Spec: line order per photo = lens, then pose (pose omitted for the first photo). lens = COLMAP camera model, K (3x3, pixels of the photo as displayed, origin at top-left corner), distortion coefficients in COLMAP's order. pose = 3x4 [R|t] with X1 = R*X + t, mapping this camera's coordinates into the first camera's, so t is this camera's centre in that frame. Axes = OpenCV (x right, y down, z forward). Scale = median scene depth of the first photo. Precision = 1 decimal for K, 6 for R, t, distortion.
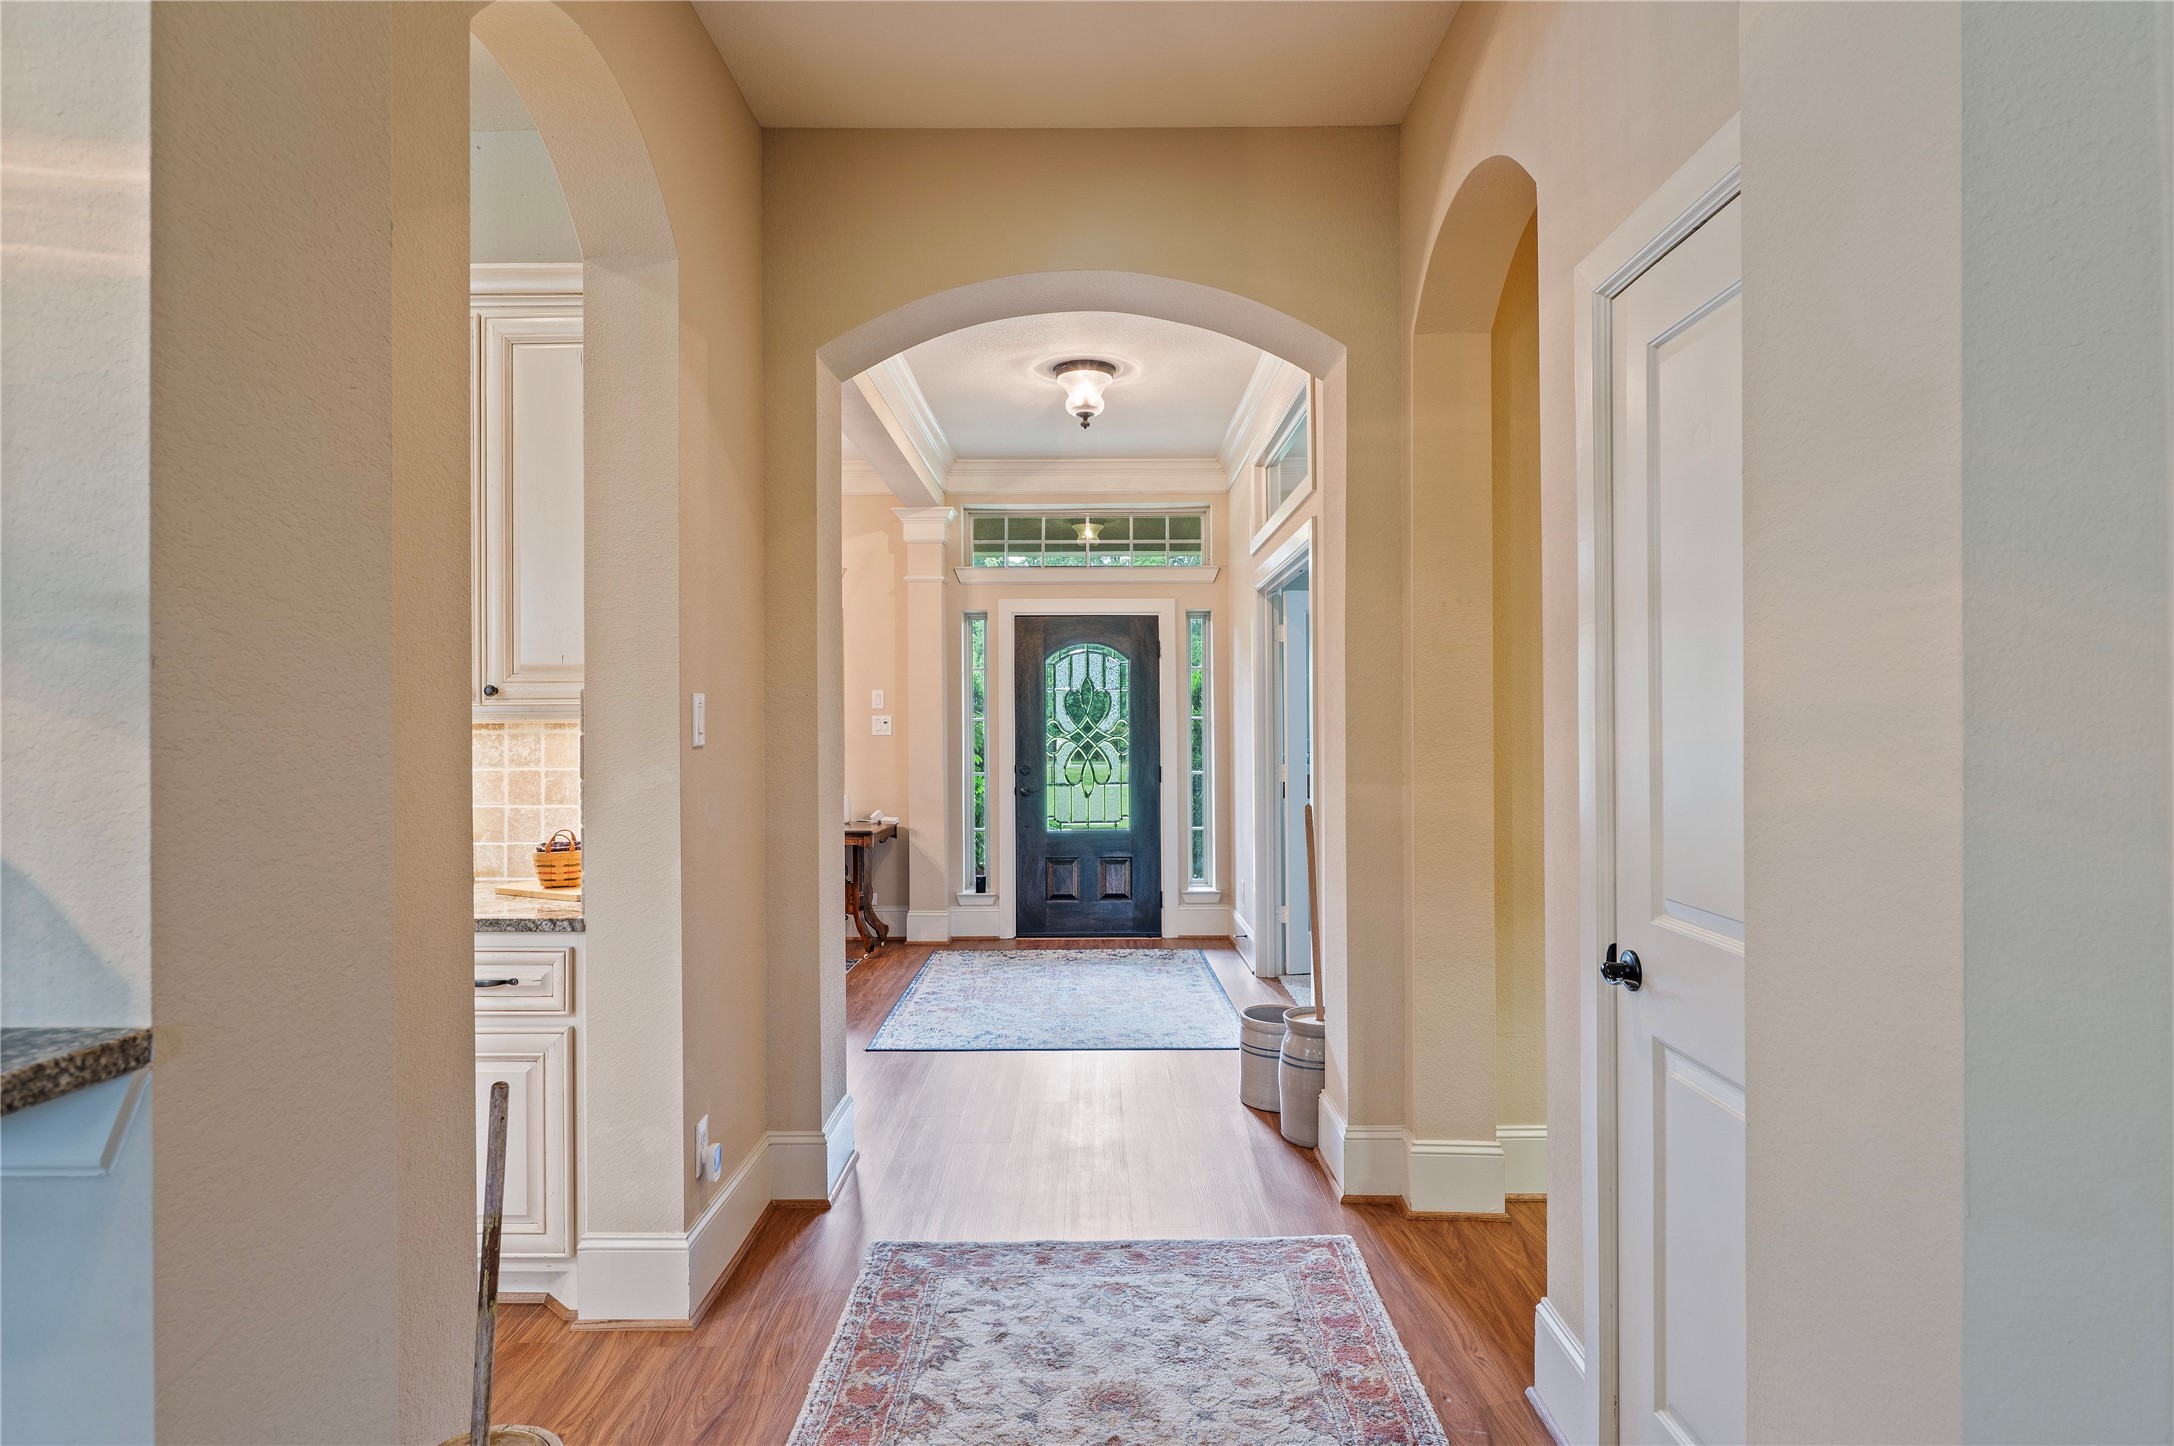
lens RADIAL K [[1151.3, 0, 1087.0], [0, 1151.3, 723.0], [0, 0, 1]] dist [-0.002345, -0.000367]
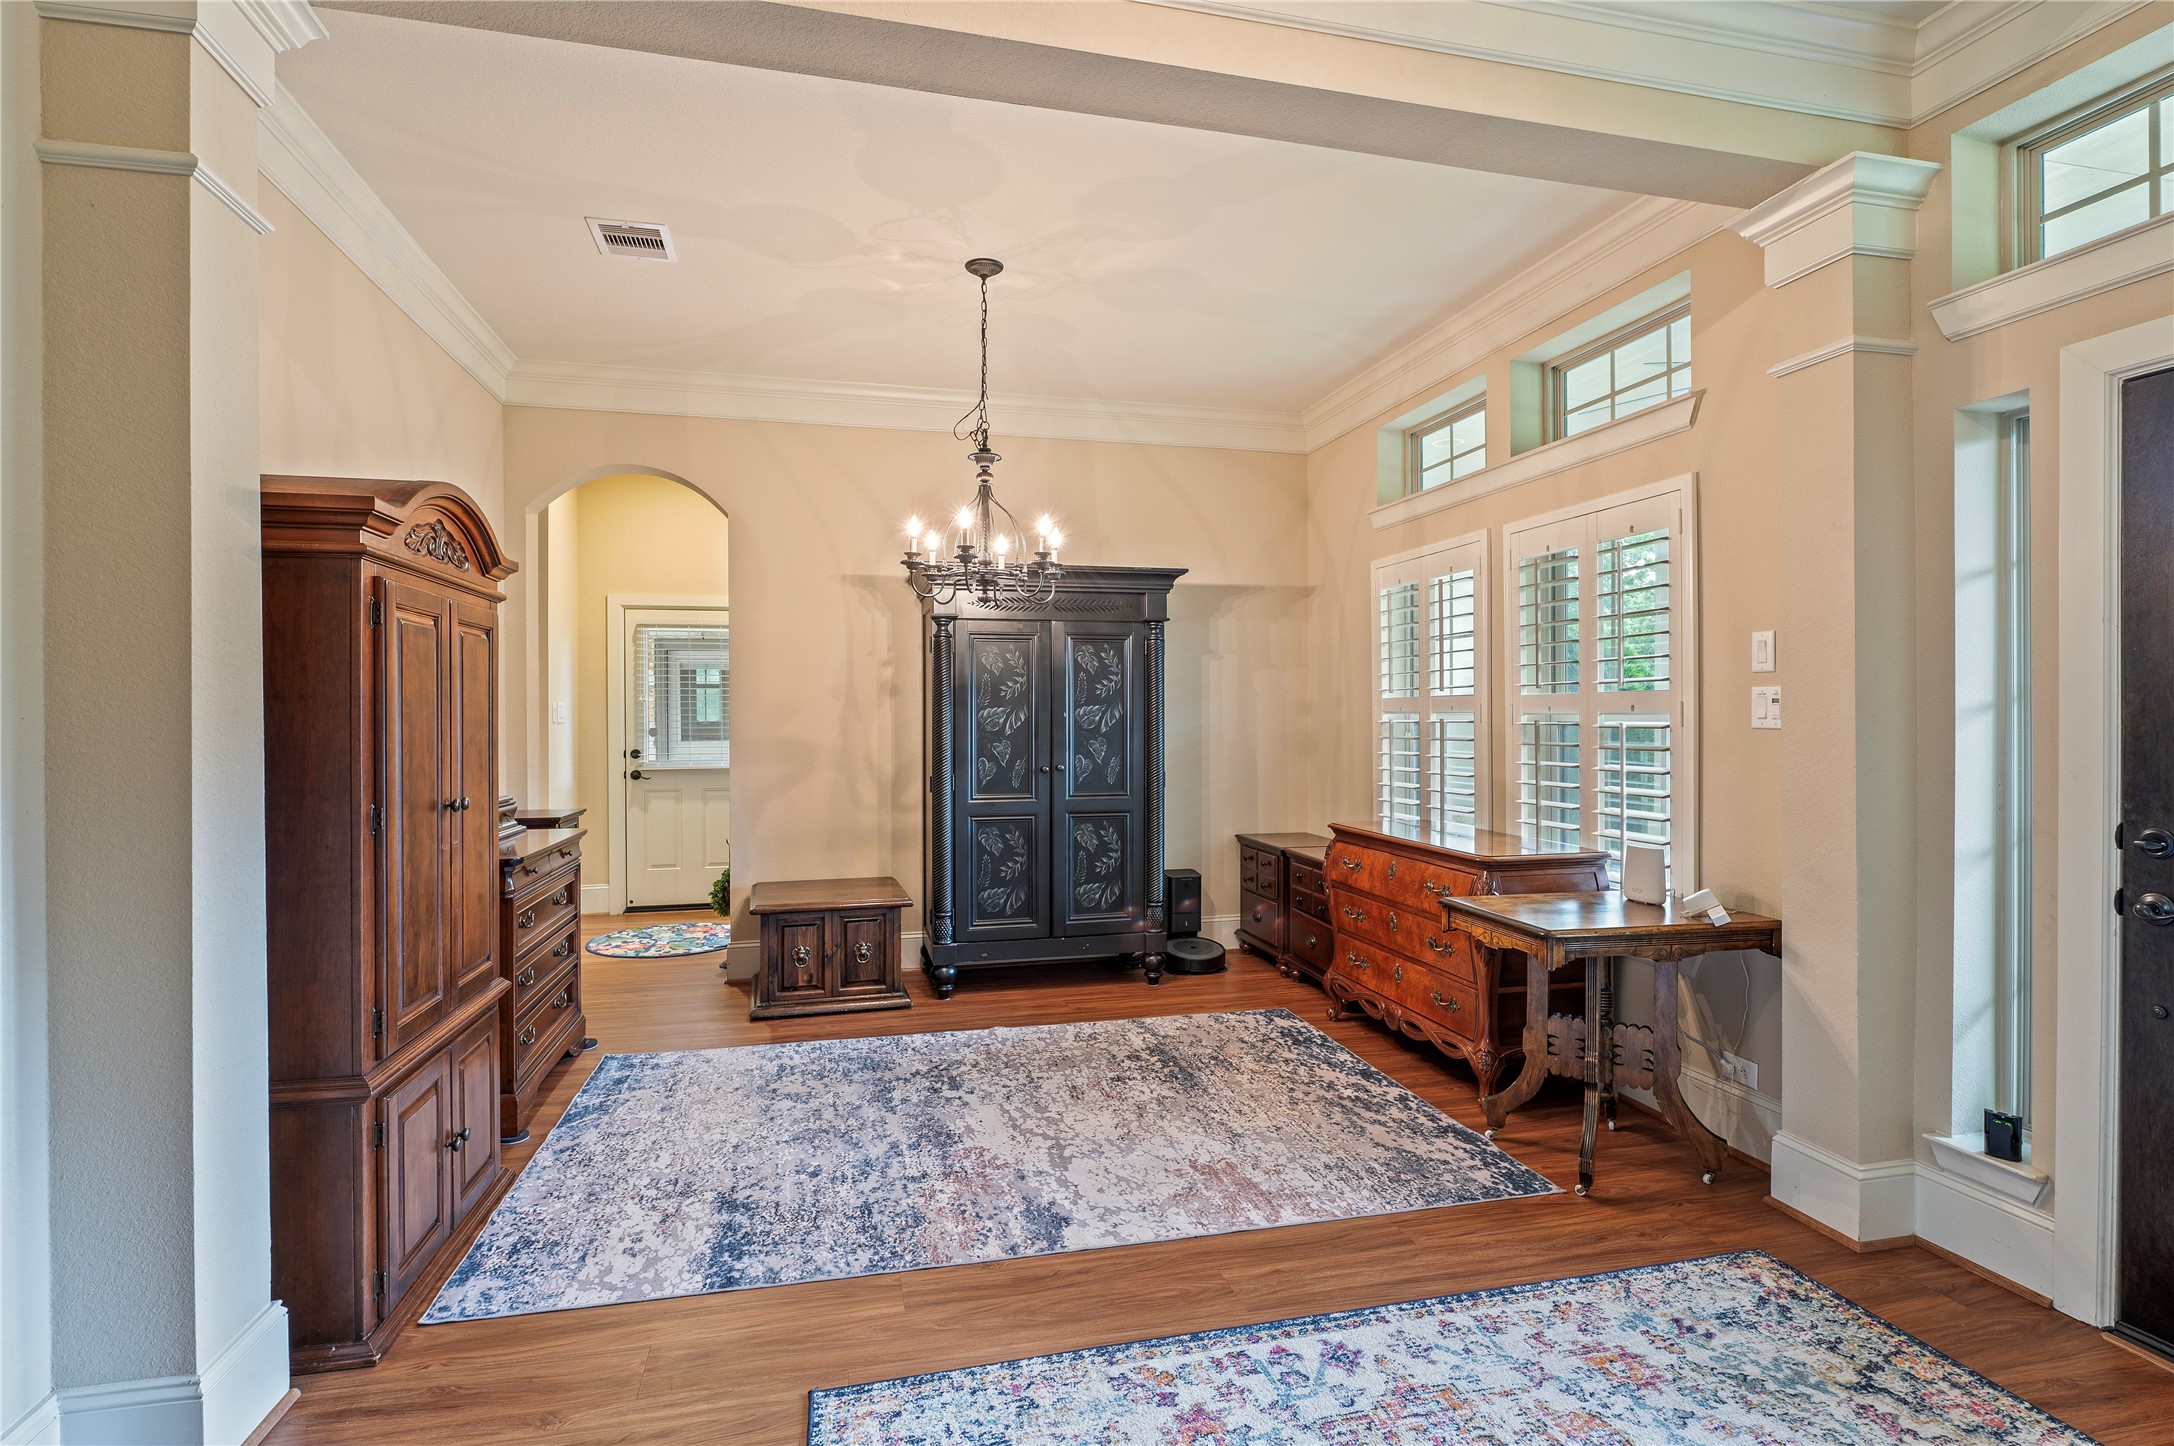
lens RADIAL K [[1048.8, 0, 1087.0], [0, 1048.8, 723.0], [0, 0, 1]] dist [-0.000894, -0.003849]
pose [[0.243640, 0.012254, -0.969788, 0.160667], [0.002212, 0.999911, 0.013191, 0.002189], [0.969863, -0.005359, 0.243591, 0.634236]]
